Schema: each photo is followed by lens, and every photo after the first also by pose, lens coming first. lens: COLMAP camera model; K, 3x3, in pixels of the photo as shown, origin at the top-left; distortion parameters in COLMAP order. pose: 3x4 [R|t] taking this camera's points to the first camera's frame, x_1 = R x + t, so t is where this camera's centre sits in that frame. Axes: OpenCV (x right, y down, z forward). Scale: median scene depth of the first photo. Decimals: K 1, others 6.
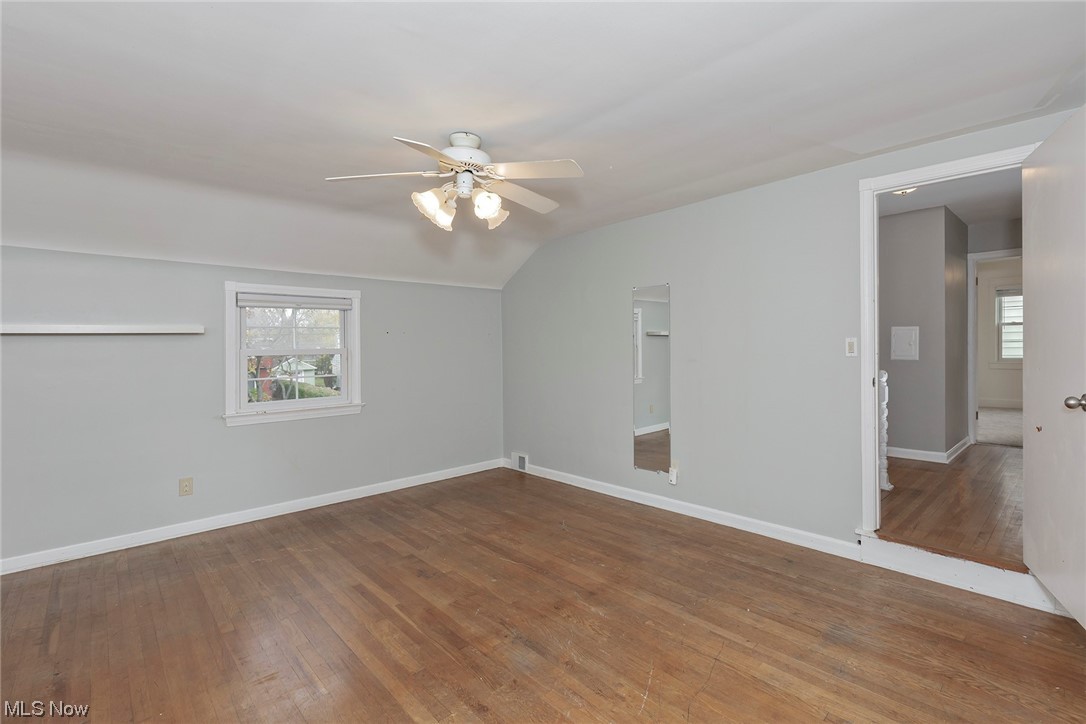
lens RADIAL K [[501.1, 0, 572.2], [0, 501.1, 354.8], [0, 0, 1]] dist [0.001890, 0.000294]
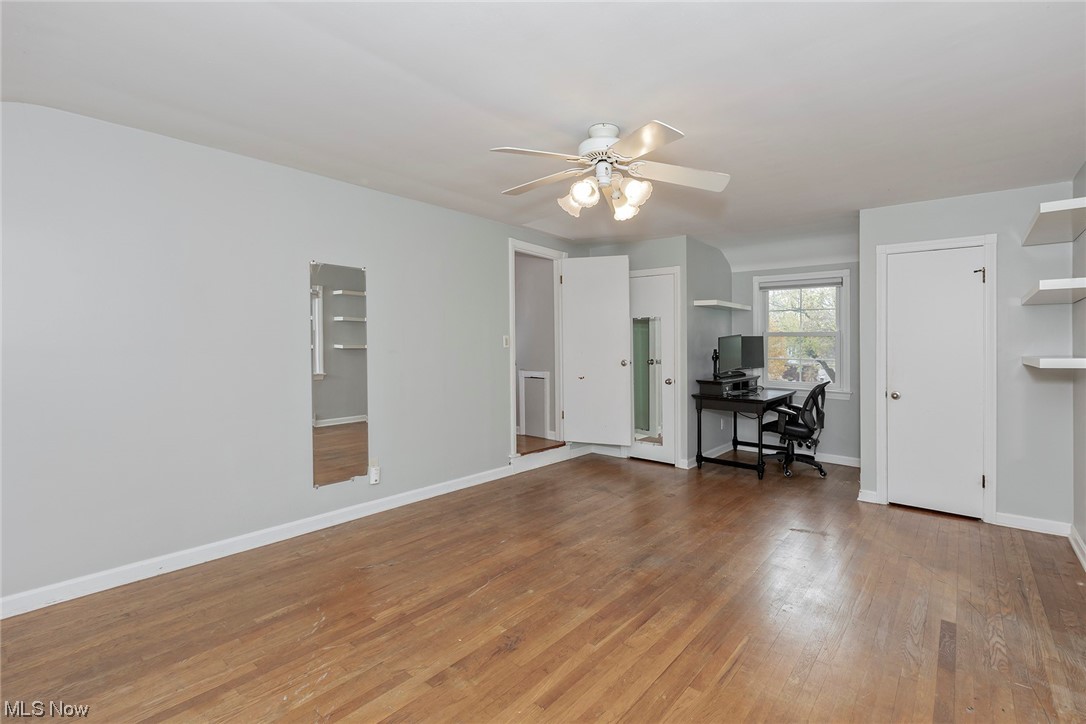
lens RADIAL K [[501.1, 0, 572.2], [0, 501.1, 354.8], [0, 0, 1]] dist [0.001890, 0.000294]
pose [[-0.145882, -0.000538, 0.989302, -0.975723], [0.006258, 0.999979, 0.001466, 0.025208], [-0.989282, 0.006404, -0.145876, 0.978541]]
